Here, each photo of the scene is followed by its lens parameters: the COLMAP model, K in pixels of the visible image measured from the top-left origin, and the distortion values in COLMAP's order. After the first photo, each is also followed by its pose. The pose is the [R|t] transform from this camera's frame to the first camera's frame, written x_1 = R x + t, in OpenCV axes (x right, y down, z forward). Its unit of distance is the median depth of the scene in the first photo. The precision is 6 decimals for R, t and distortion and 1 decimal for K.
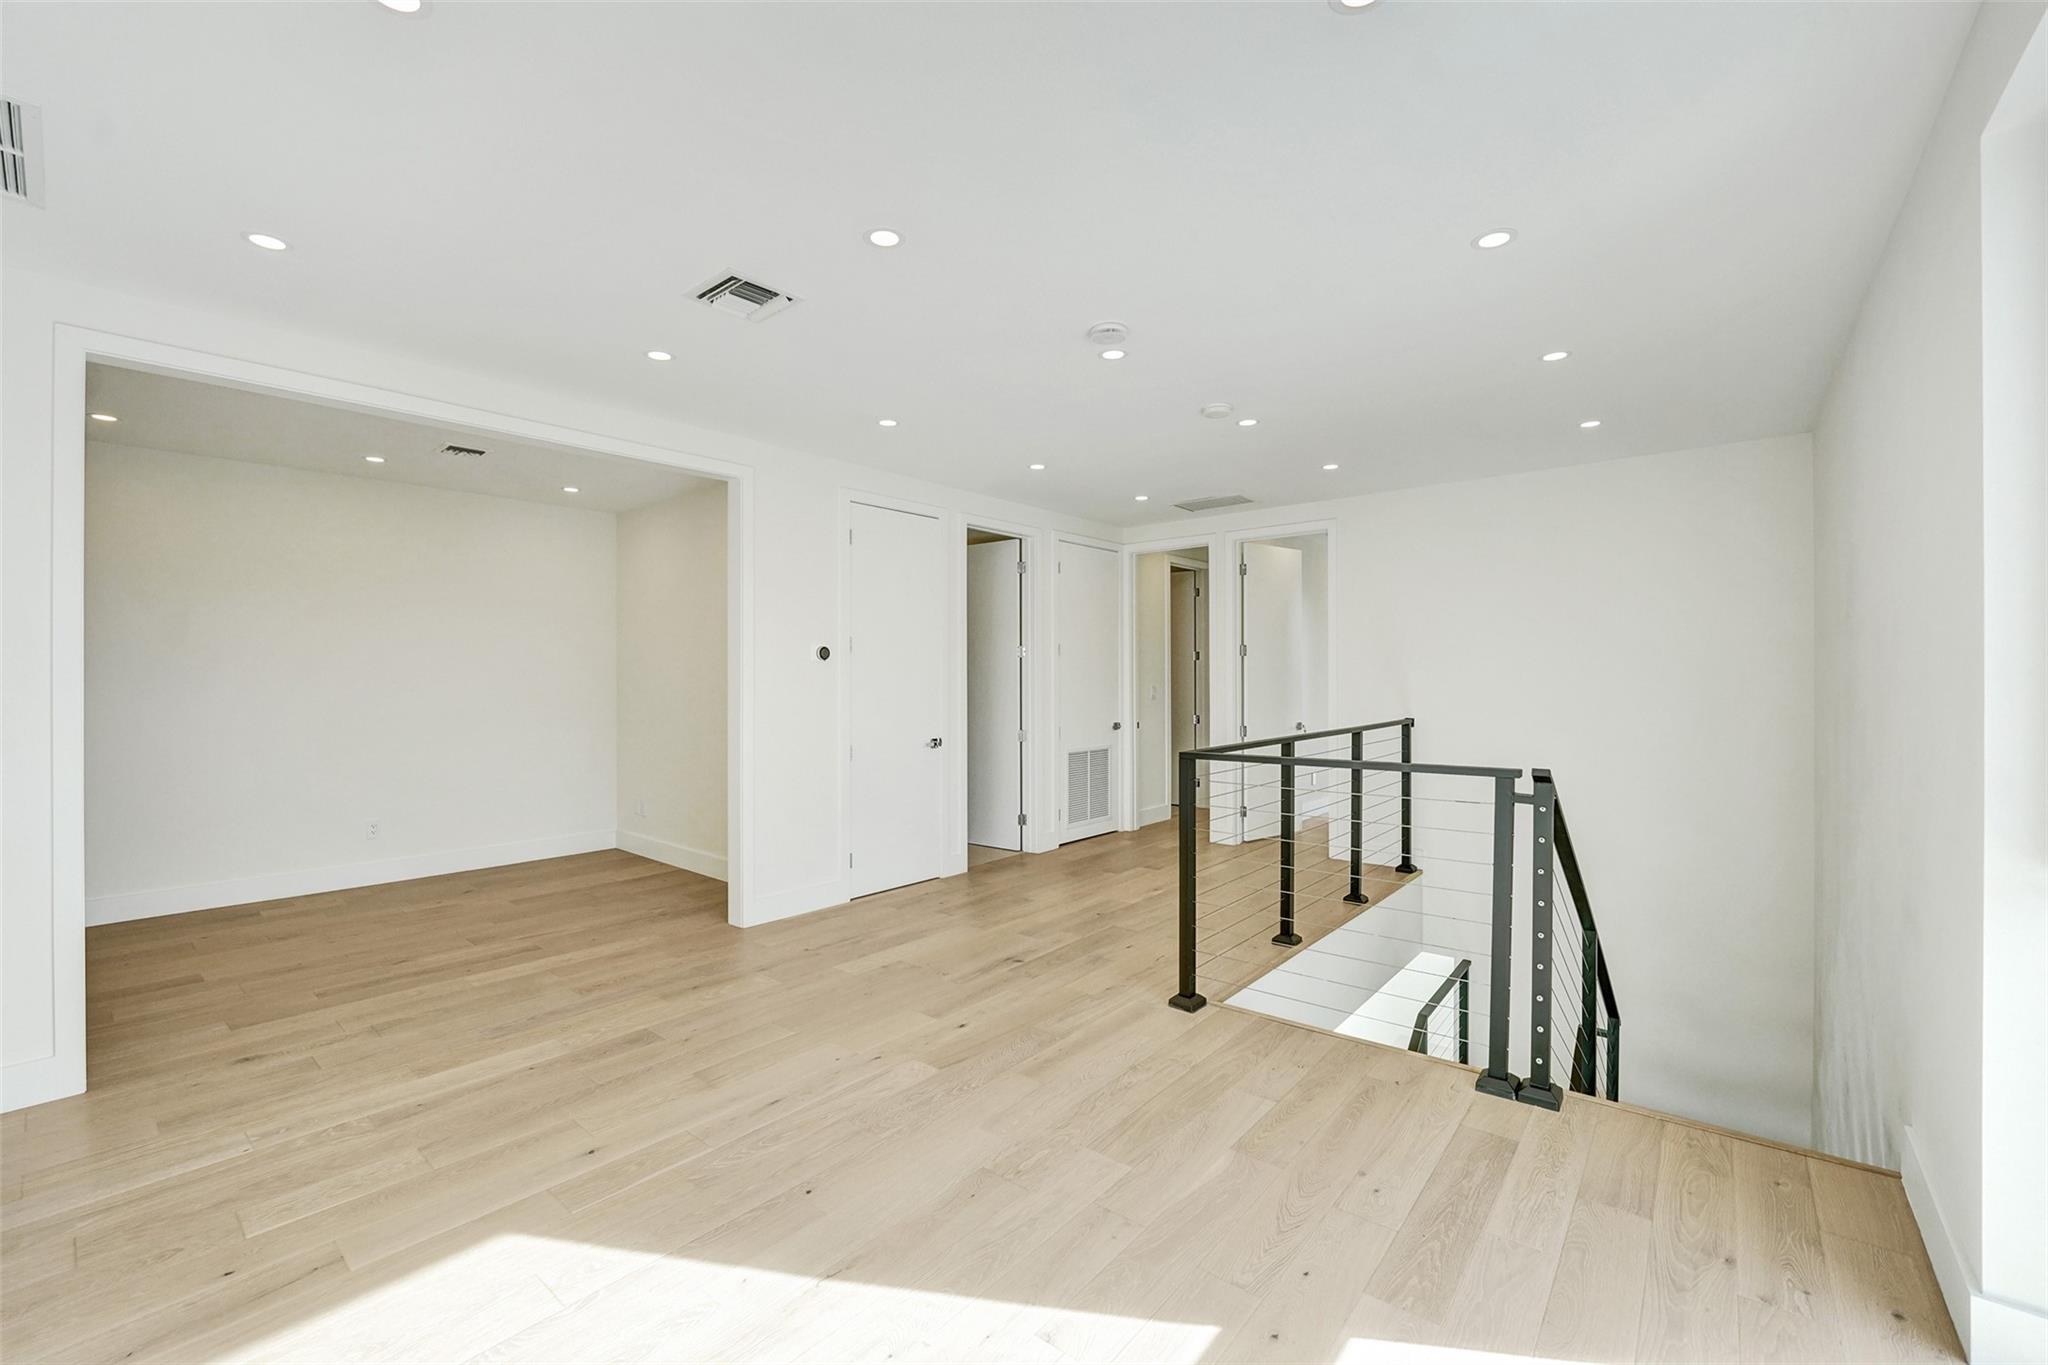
lens RADIAL K [[861.3, 0, 1024.0], [0, 861.3, 682.5], [0, 0, 1]] dist [-0.031694, 0.000178]
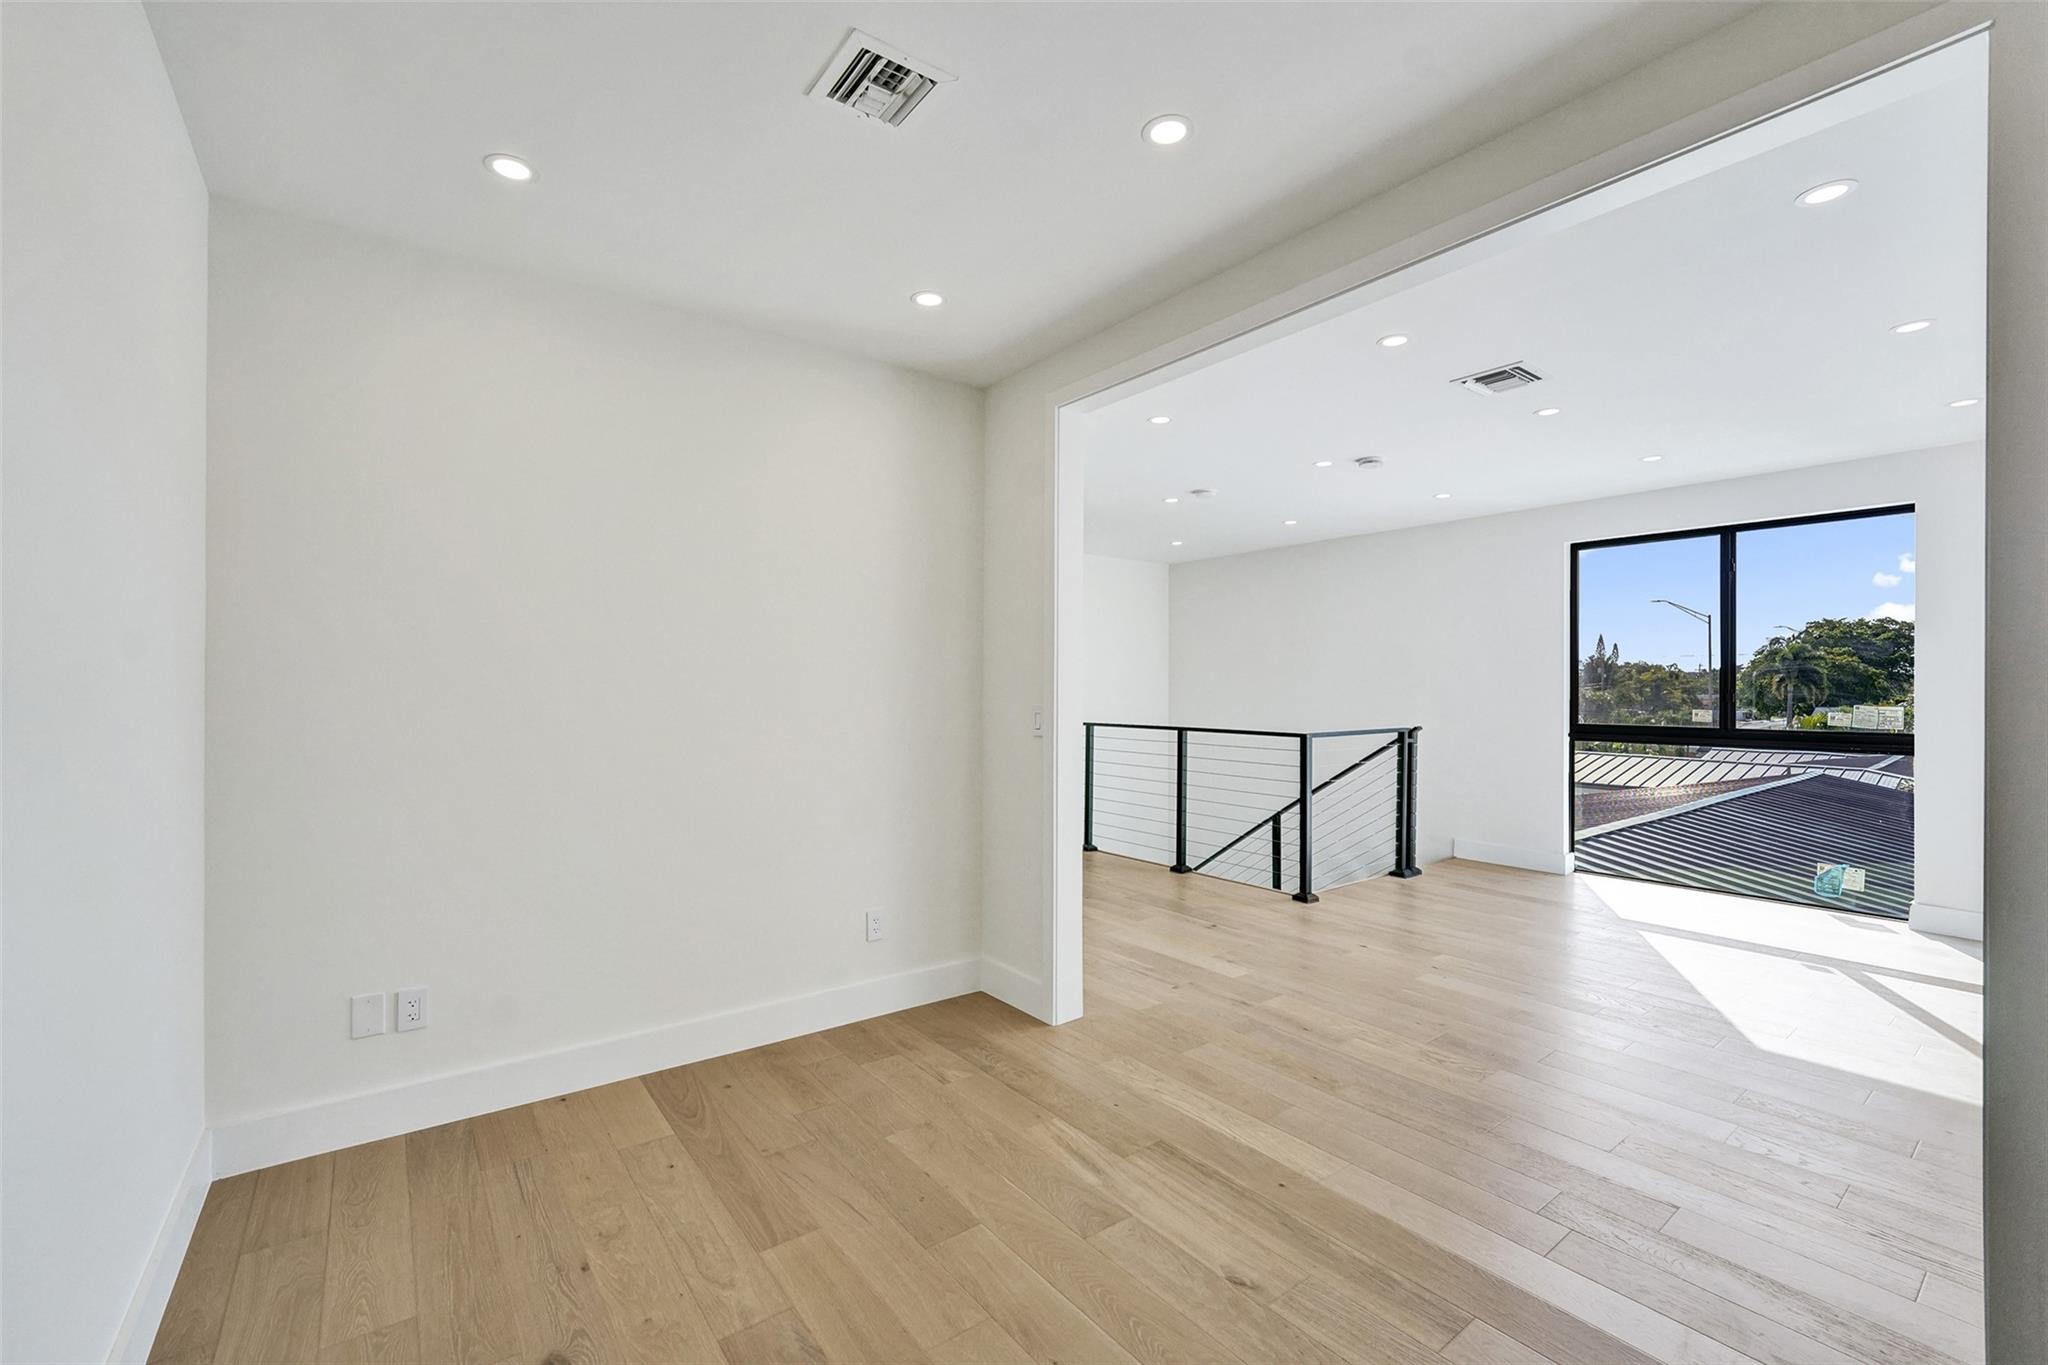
lens RADIAL K [[836.7, 0, 1028.7], [0, 836.7, 682.0], [0, 0, 1]] dist [-0.025252, 0.000030]
pose [[0.237834, 0.002188, 0.971303, -1.255086], [0.006879, 0.999969, -0.003937, -0.008033], [-0.971281, 0.007618, 0.237811, 1.032134]]
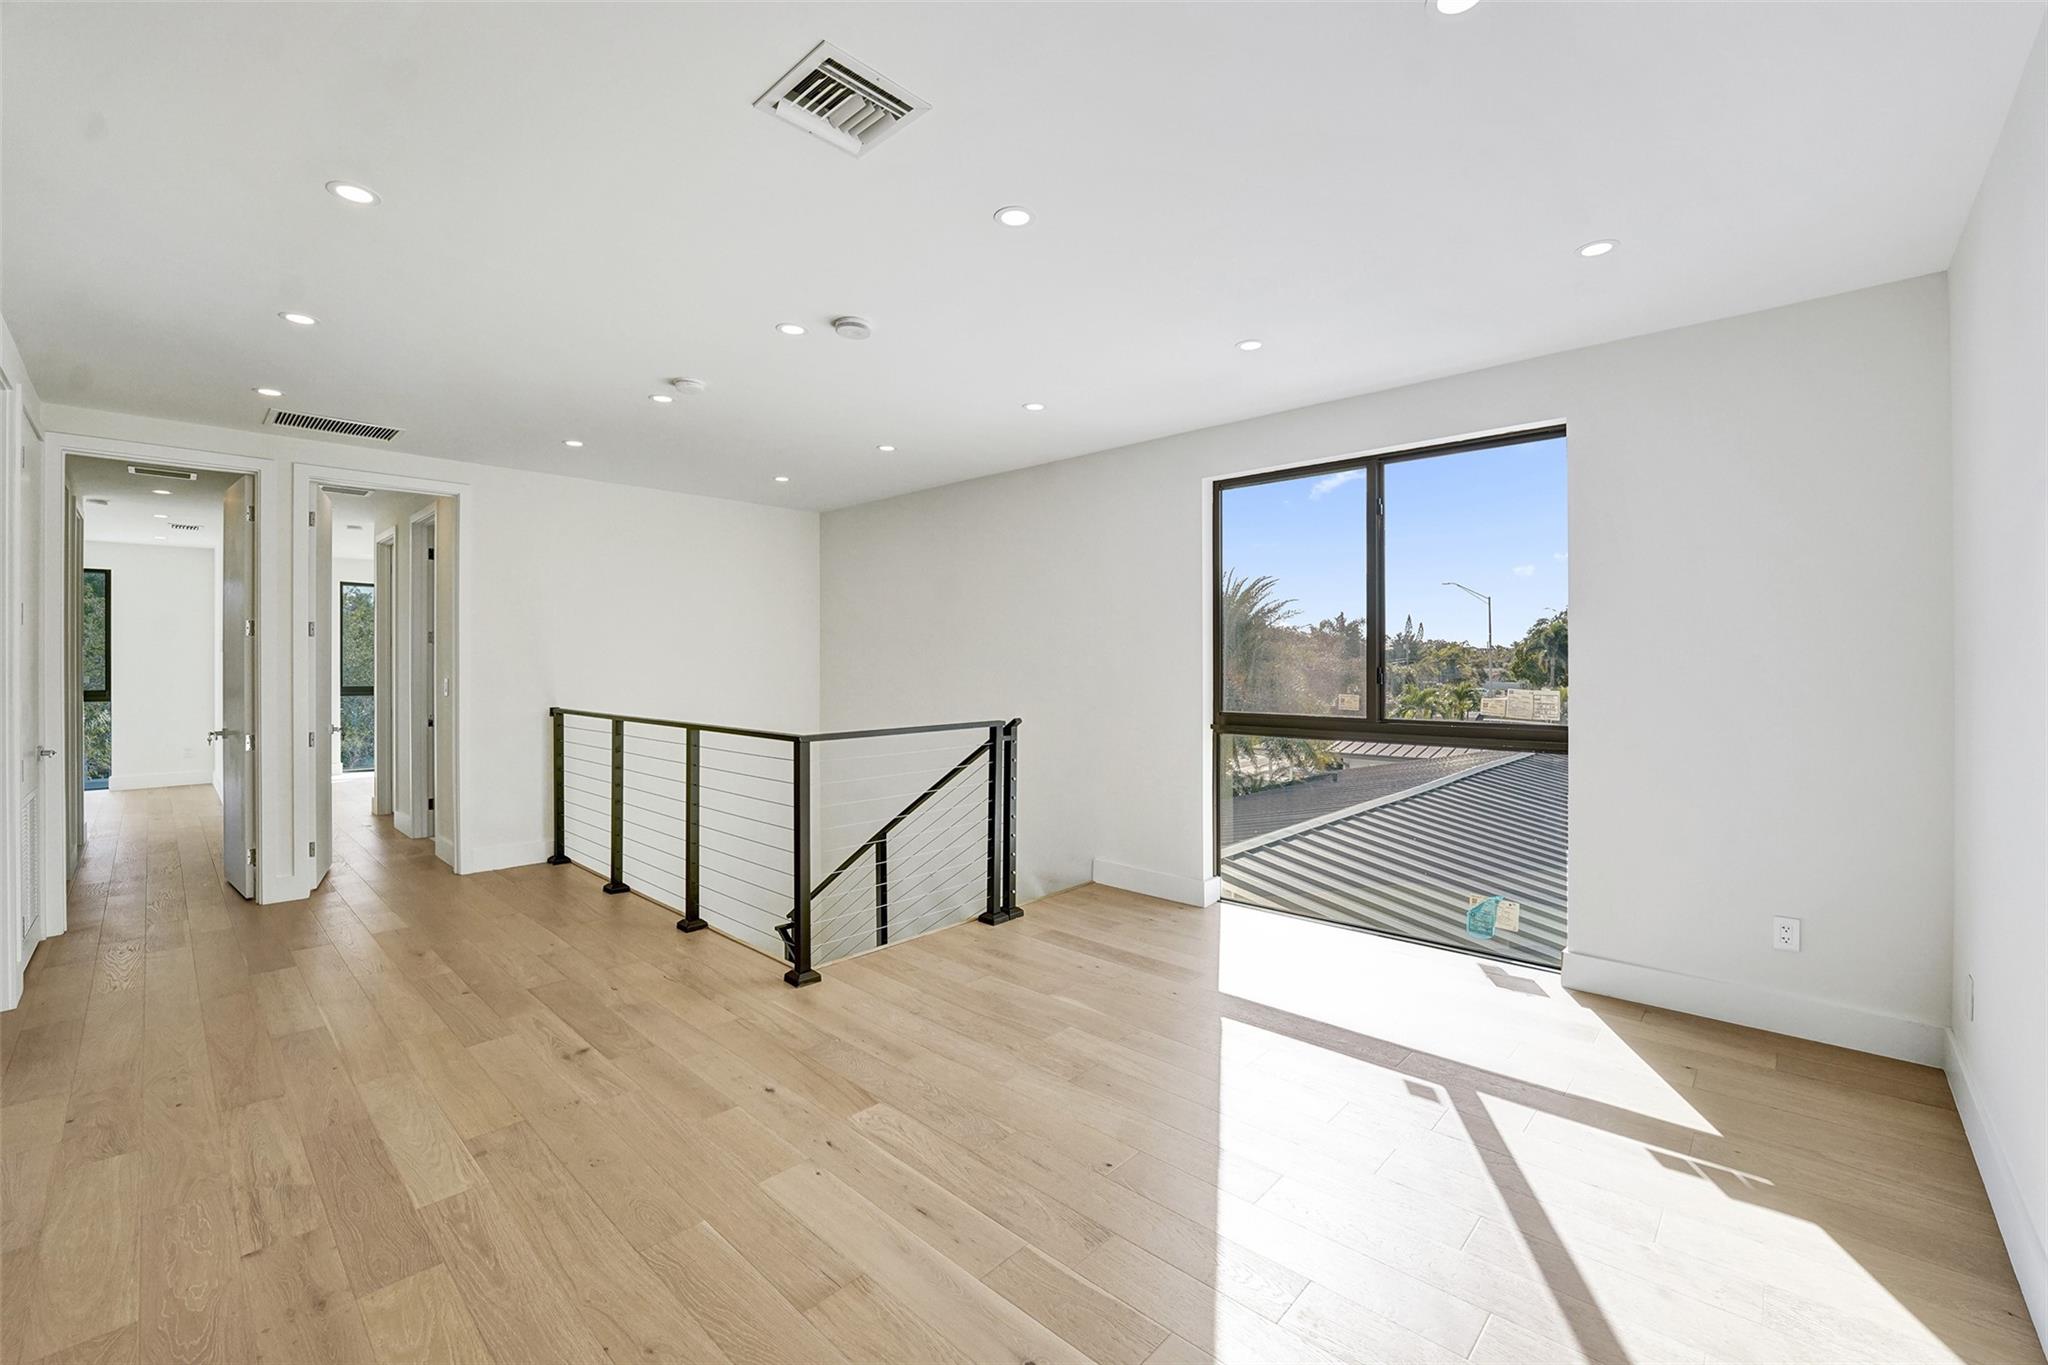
lens RADIAL K [[824.2, 0, 1068.0], [0, 824.2, 660.2], [0, 0, 1]] dist [-0.033892, 0.000056]
pose [[0.035943, -0.000229, 0.999354, -0.725143], [0.010348, 0.999946, -0.000143, -0.006920], [-0.999300, 0.010346, 0.035943, 0.590521]]
